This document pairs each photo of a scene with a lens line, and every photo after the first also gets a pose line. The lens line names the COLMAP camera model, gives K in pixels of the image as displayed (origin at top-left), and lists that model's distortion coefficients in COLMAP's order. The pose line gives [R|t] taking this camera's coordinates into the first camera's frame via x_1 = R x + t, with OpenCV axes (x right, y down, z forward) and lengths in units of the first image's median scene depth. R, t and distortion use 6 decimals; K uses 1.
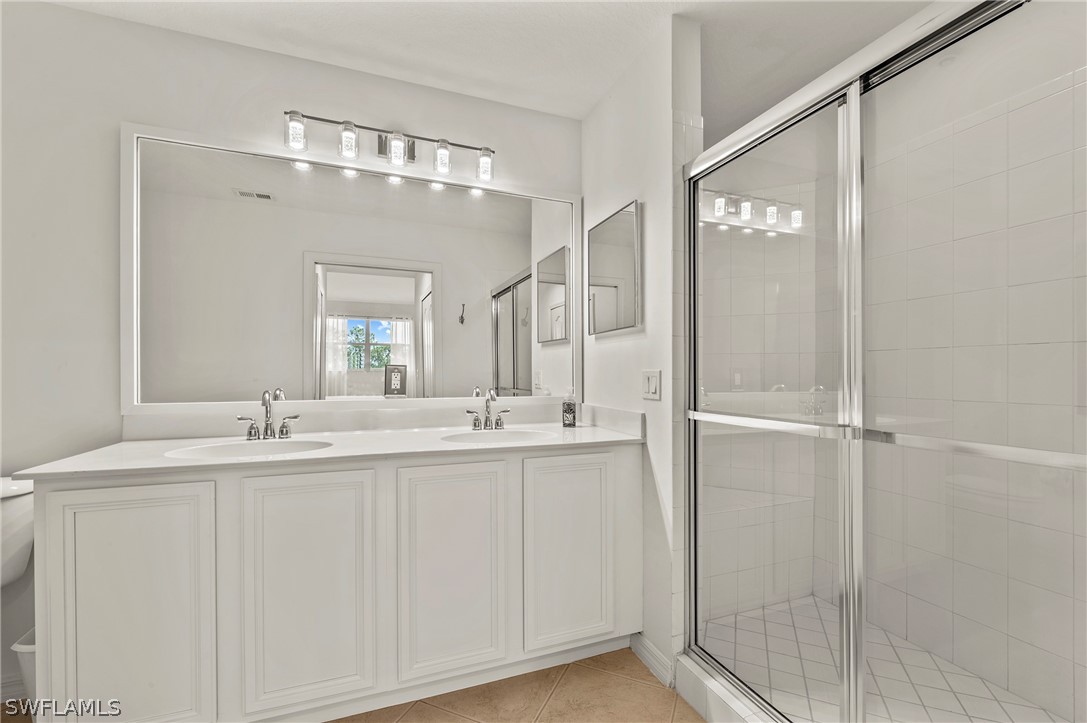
lens RADIAL K [[440.9, 0, 547.3], [0, 440.9, 368.3], [0, 0, 1]] dist [-0.021461, -0.000554]
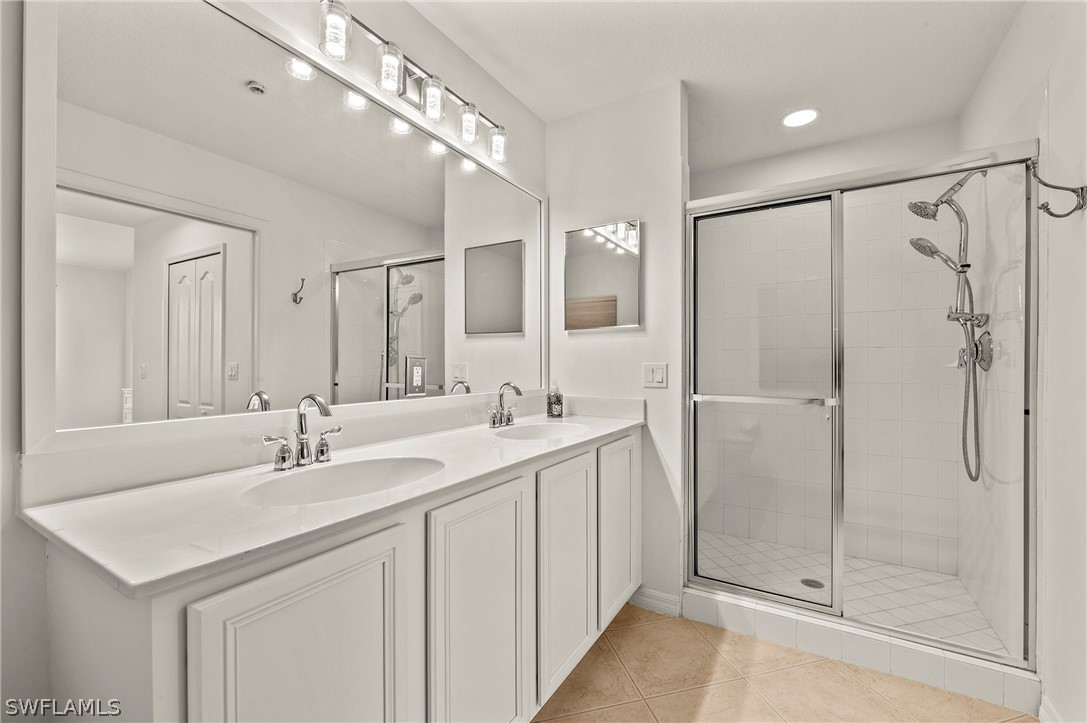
lens RADIAL K [[440.9, 0, 553.4], [0, 440.9, 360.8], [0, 0, 1]] dist [-0.021461, -0.000554]
pose [[0.786419, 0.004609, 0.617677, -0.744869], [-0.003563, 0.999989, -0.002926, 0.001408], [-0.617684, 0.000101, 0.786427, 0.224748]]
